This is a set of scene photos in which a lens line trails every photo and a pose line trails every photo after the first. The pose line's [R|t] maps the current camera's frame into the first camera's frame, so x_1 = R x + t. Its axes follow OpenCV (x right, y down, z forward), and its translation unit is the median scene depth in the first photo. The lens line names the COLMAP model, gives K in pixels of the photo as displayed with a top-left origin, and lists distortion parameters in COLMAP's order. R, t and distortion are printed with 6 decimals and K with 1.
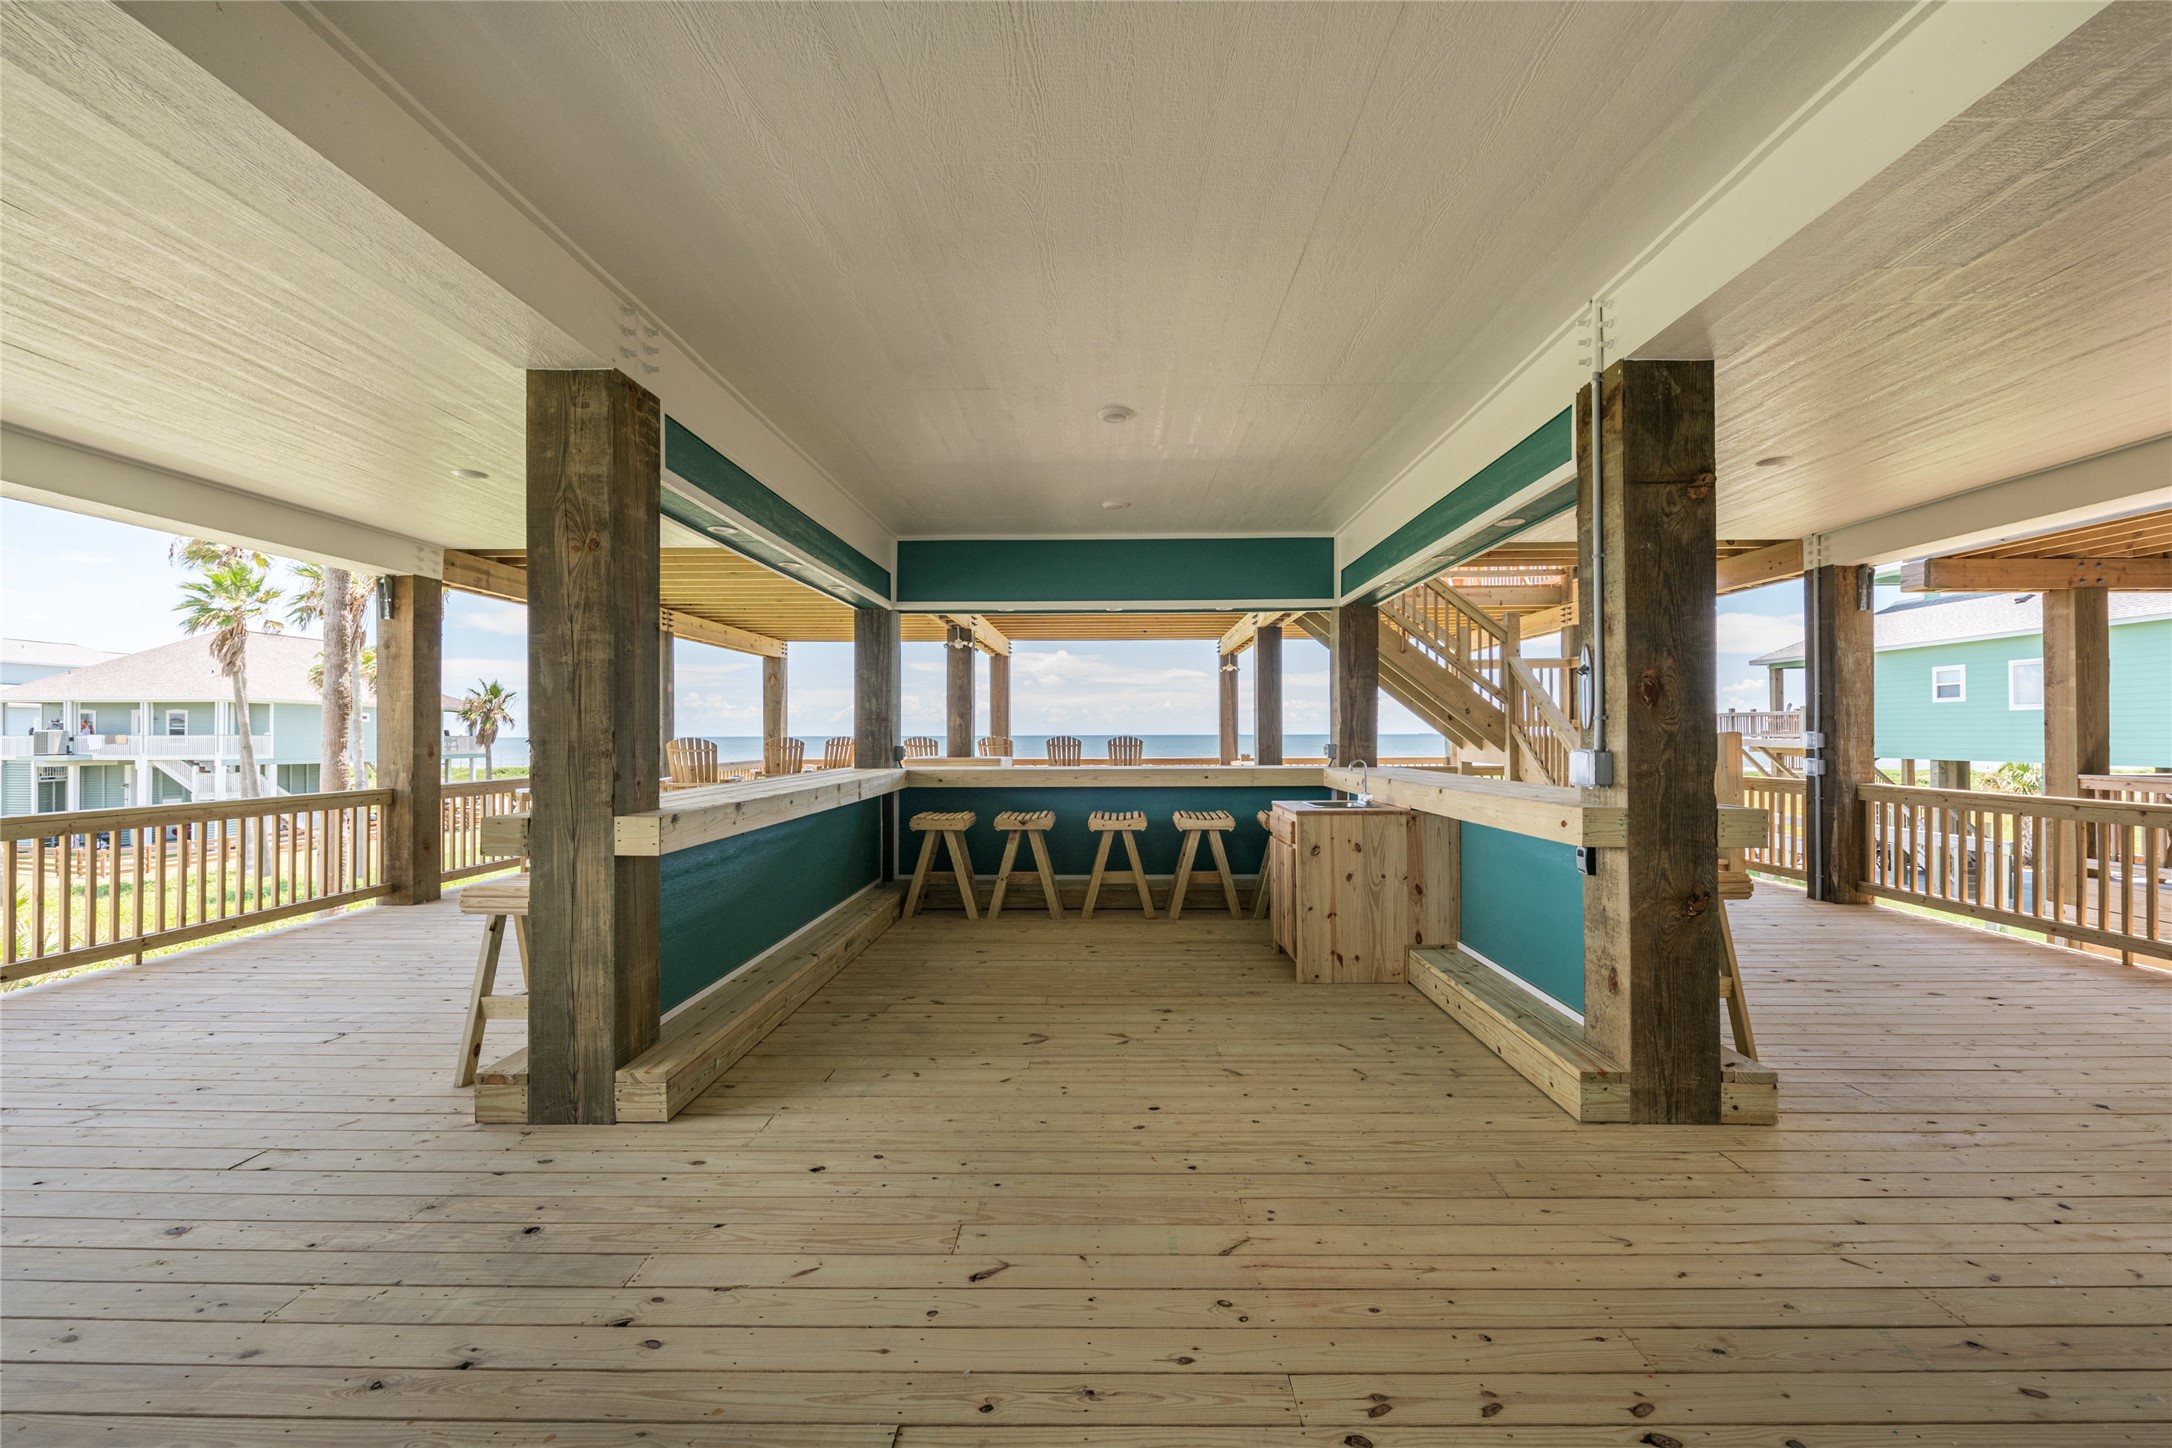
lens RADIAL K [[867.6, 0, 1090.8], [0, 867.6, 729.0], [0, 0, 1]] dist [-0.000246, 0.000007]
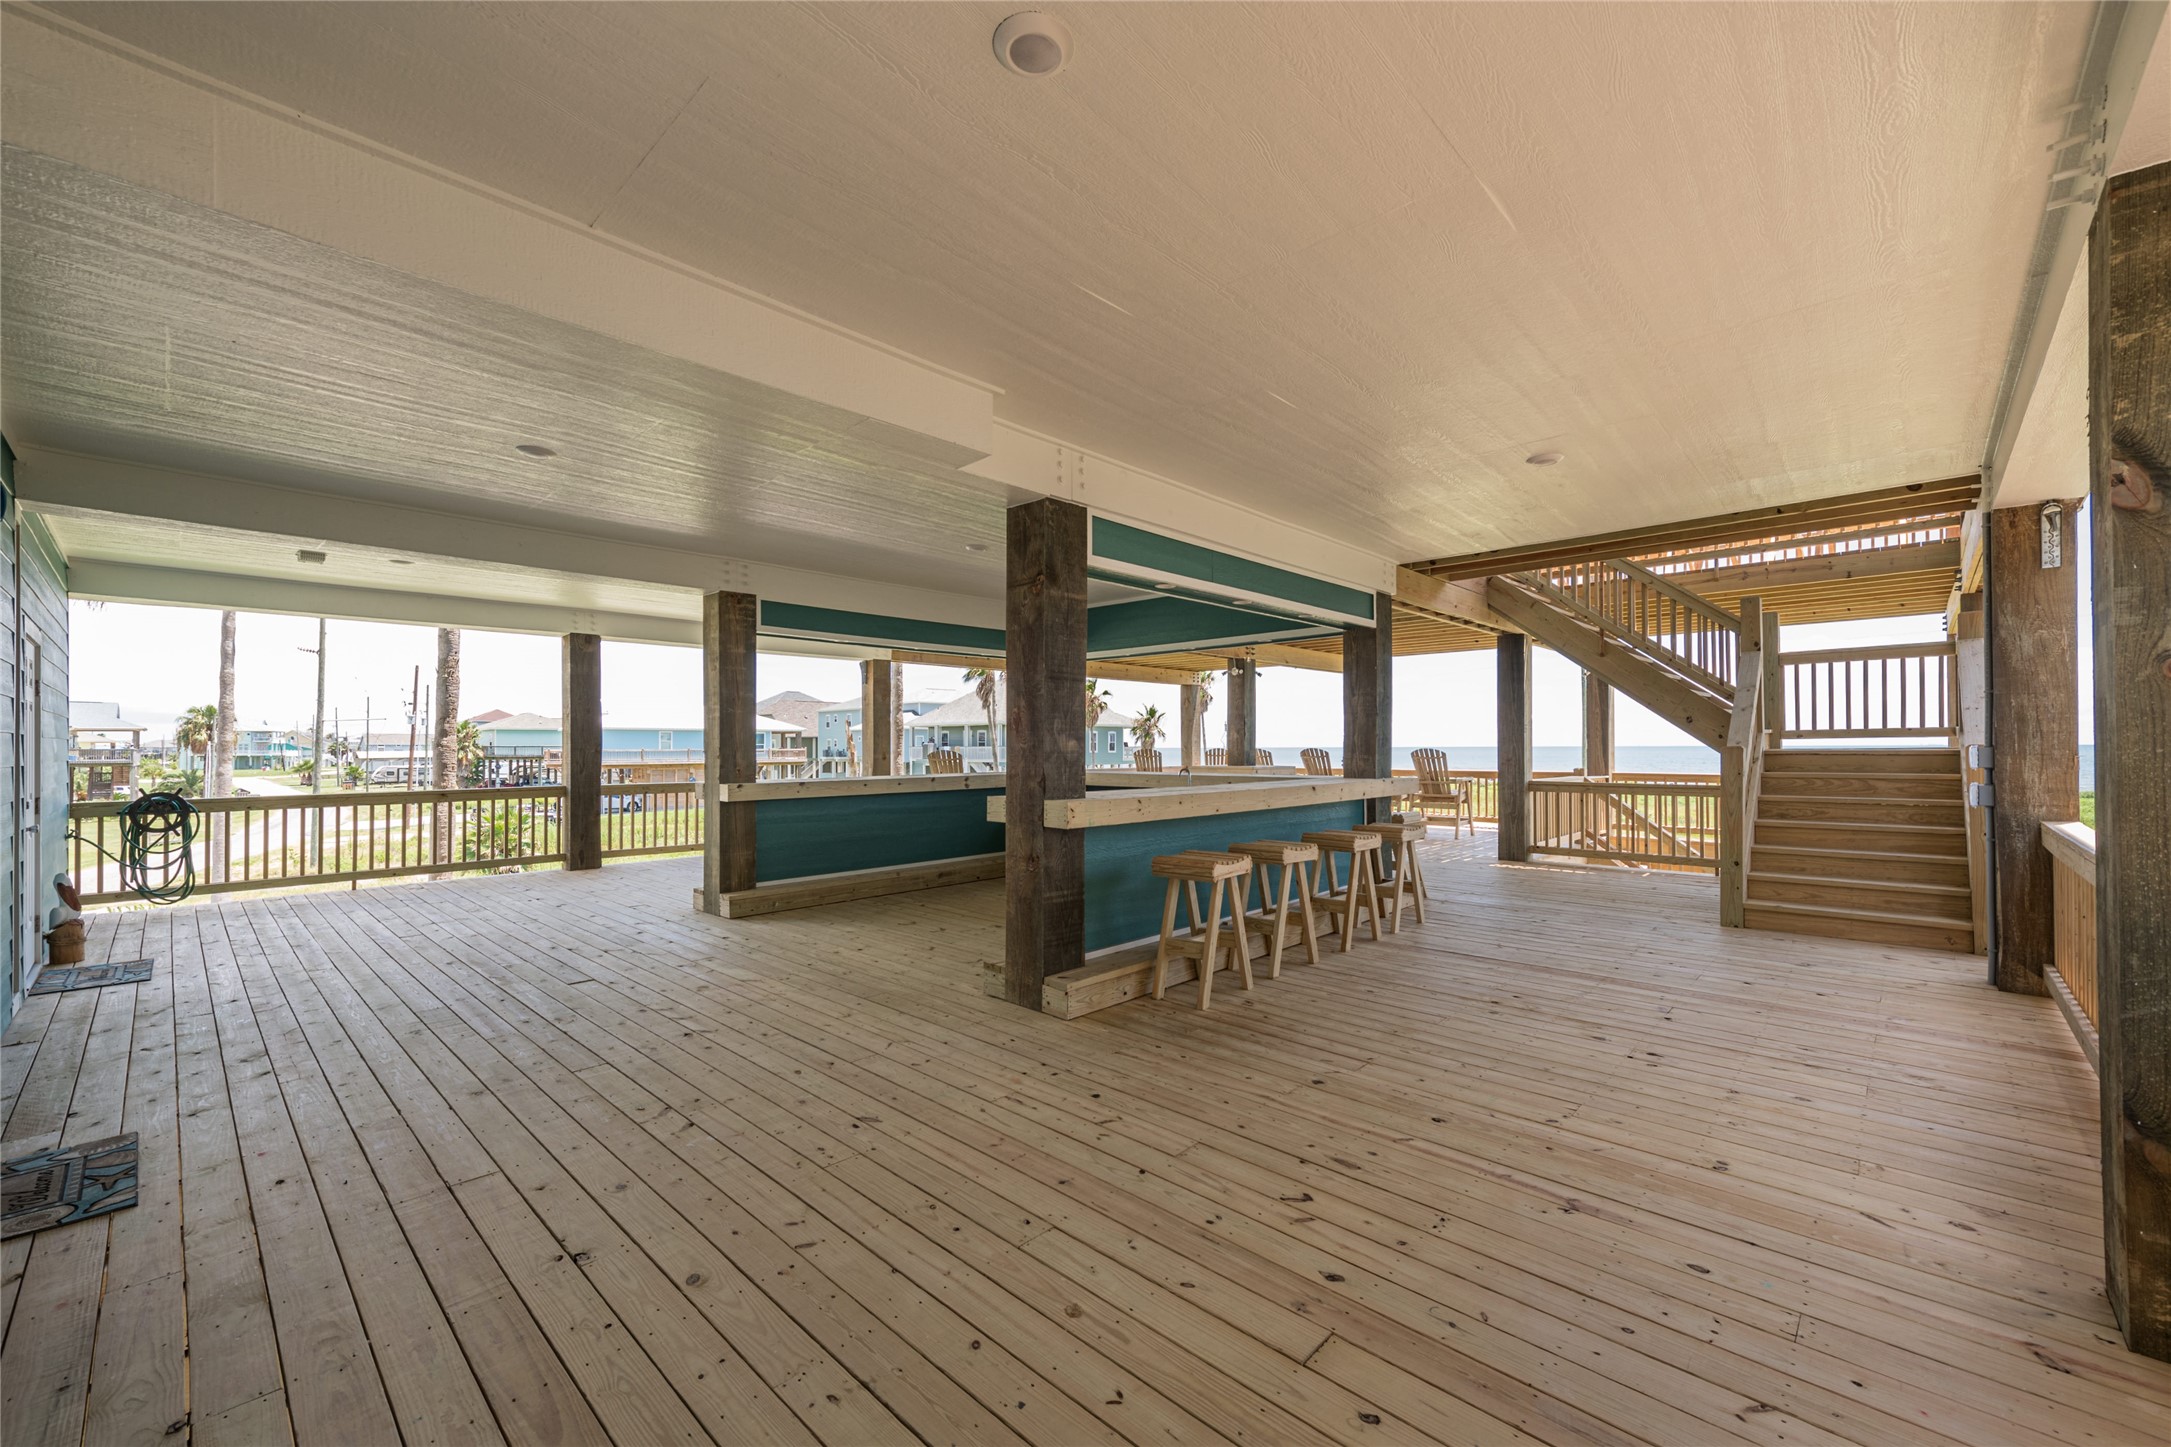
lens RADIAL K [[858.7, 0, 1098.6], [0, 858.7, 721.5], [0, 0, 1]] dist [-0.001112, -0.000393]
pose [[0.734757, -0.018523, -0.678078, 0.598041], [0.003438, 0.999716, -0.023584, -0.001769], [0.678322, 0.014997, 0.734612, -0.004701]]
